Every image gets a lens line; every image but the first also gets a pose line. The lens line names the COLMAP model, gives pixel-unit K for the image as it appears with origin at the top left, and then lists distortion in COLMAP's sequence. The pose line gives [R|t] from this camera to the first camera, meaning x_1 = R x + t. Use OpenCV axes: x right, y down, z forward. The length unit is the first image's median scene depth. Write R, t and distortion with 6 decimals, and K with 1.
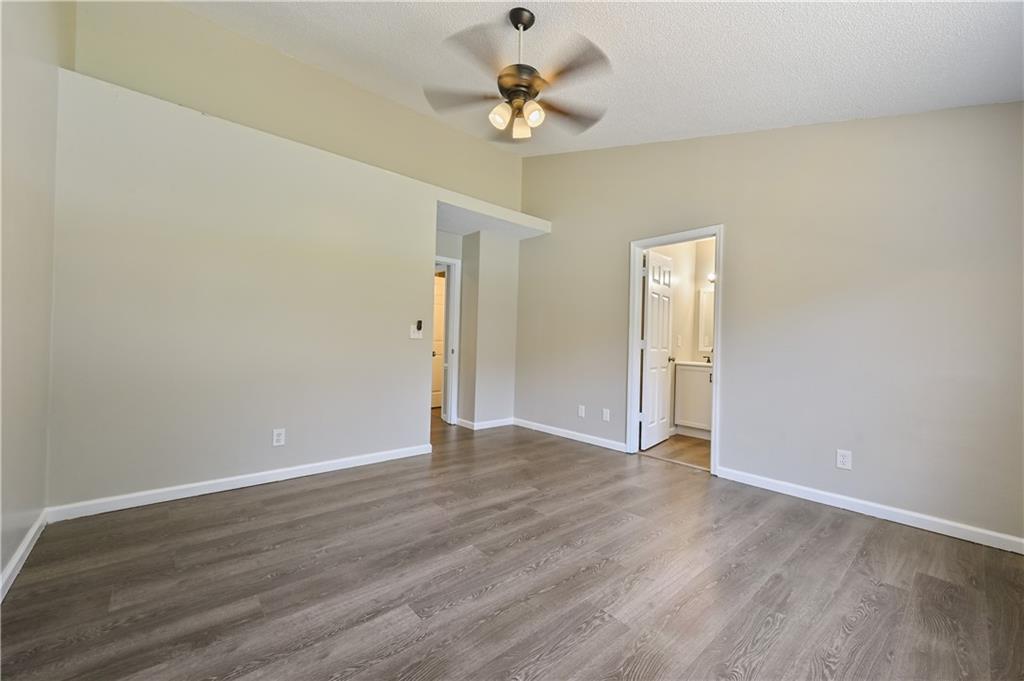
lens RADIAL K [[403.2, 0, 515.3], [0, 403.2, 341.8], [0, 0, 1]] dist [-0.003928, -0.000090]
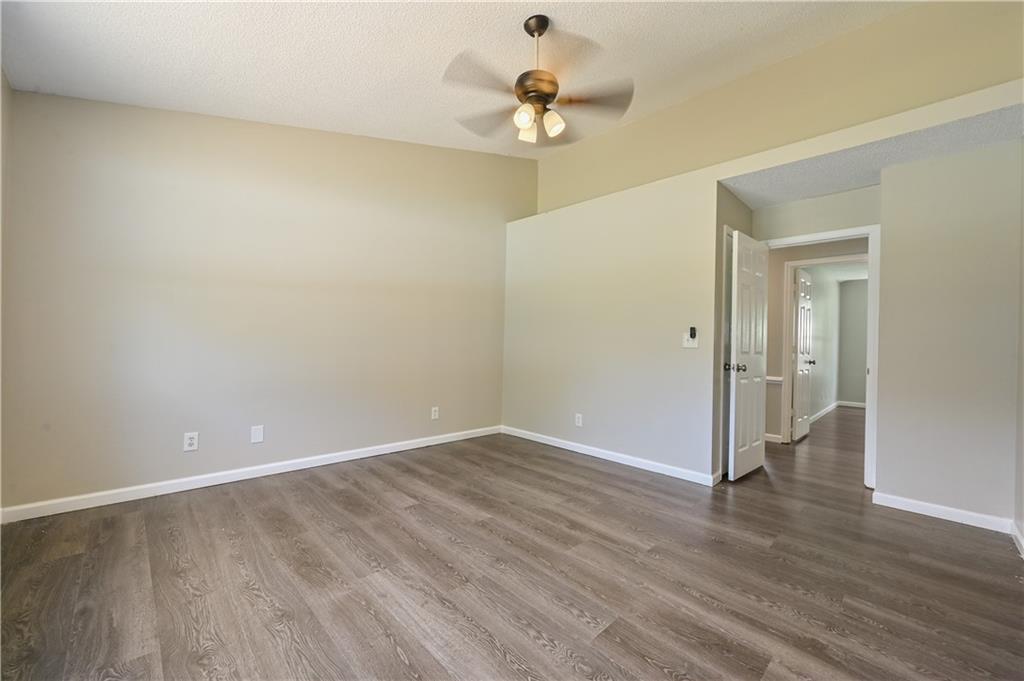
lens RADIAL K [[403.2, 0, 512.0], [0, 403.2, 342.6], [0, 0, 1]] dist [-0.003928, -0.000090]
pose [[0.048573, -0.028447, -0.998414, 1.035051], [-0.025253, 0.999240, -0.029699, 0.027847], [0.998500, 0.026655, 0.047818, 0.940405]]
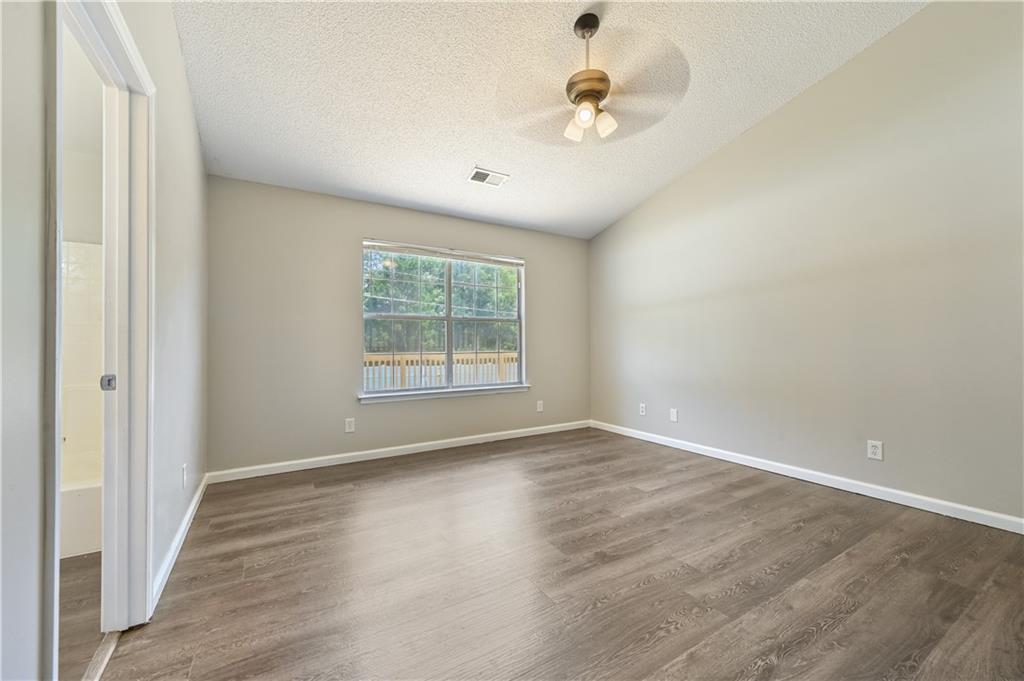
lens RADIAL K [[403.2, 0, 515.0], [0, 403.2, 343.0], [0, 0, 1]] dist [-0.003928, -0.000090]
pose [[-0.984736, -0.022335, 0.172613, 0.007444], [-0.022333, 0.999749, 0.001949, 0.003213], [-0.172613, -0.001936, -0.984988, 2.099647]]
